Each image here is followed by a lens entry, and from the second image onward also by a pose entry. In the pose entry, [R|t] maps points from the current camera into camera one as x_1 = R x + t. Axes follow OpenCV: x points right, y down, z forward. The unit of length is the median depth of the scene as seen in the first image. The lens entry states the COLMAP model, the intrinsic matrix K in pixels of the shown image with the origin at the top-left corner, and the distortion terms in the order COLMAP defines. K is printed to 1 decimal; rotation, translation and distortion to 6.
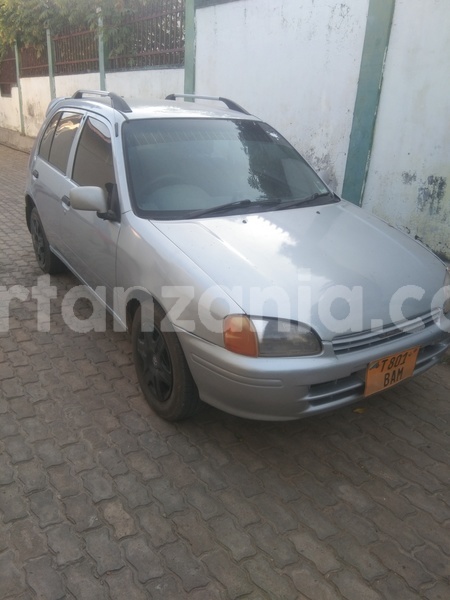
lens RADIAL K [[479.3, 0, 225.0], [0, 479.3, 300.0], [0, 0, 1]] dist [0.090523, -0.127816]
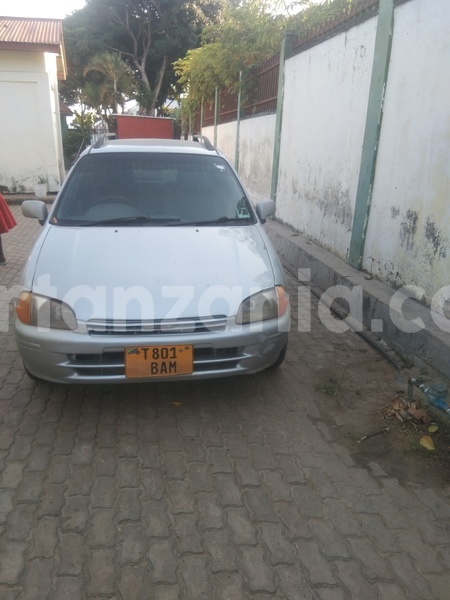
lens RADIAL K [[479.3, 0, 225.0], [0, 479.3, 300.0], [0, 0, 1]] dist [0.090523, -0.127816]
pose [[0.907518, 0.110751, -0.405148, 0.756924], [-0.143646, 0.988283, -0.051605, 0.031540], [0.394685, 0.105030, 0.912794, 0.004341]]
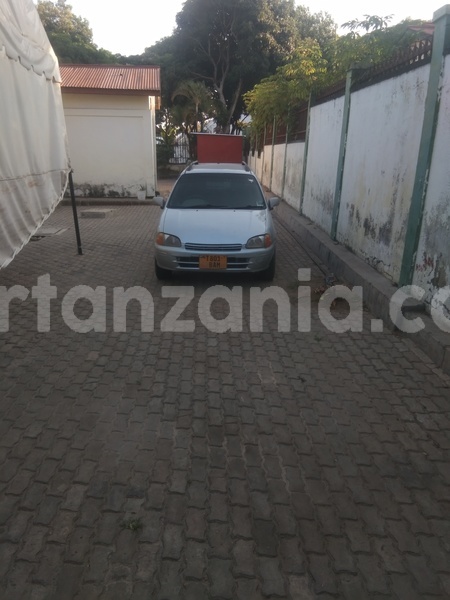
lens RADIAL K [[479.3, 0, 225.0], [0, 479.3, 300.0], [0, 0, 1]] dist [0.090523, -0.127816]
pose [[0.834810, 0.138246, -0.532898, 1.551476], [-0.189990, 0.980836, -0.043178, 0.382437], [0.516716, 0.137291, 0.845077, -1.036083]]
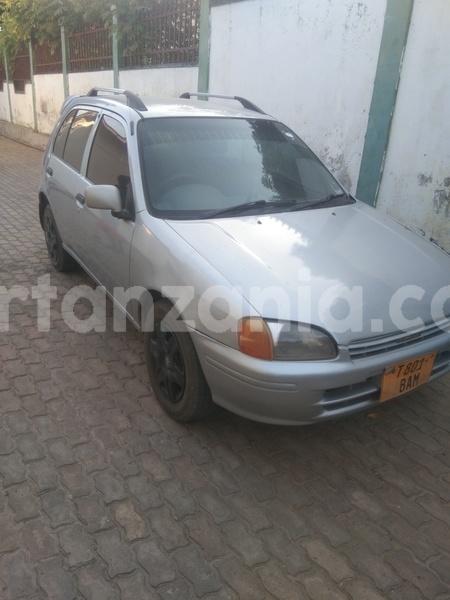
lens RADIAL K [[479.3, 0, 225.0], [0, 479.3, 300.0], [0, 0, 1]] dist [0.090523, -0.127816]
pose [[0.999715, 0.016369, -0.017388, -0.009941], [-0.016322, 0.999863, 0.002824, -0.004577], [0.017432, -0.002539, 0.999845, 0.007493]]
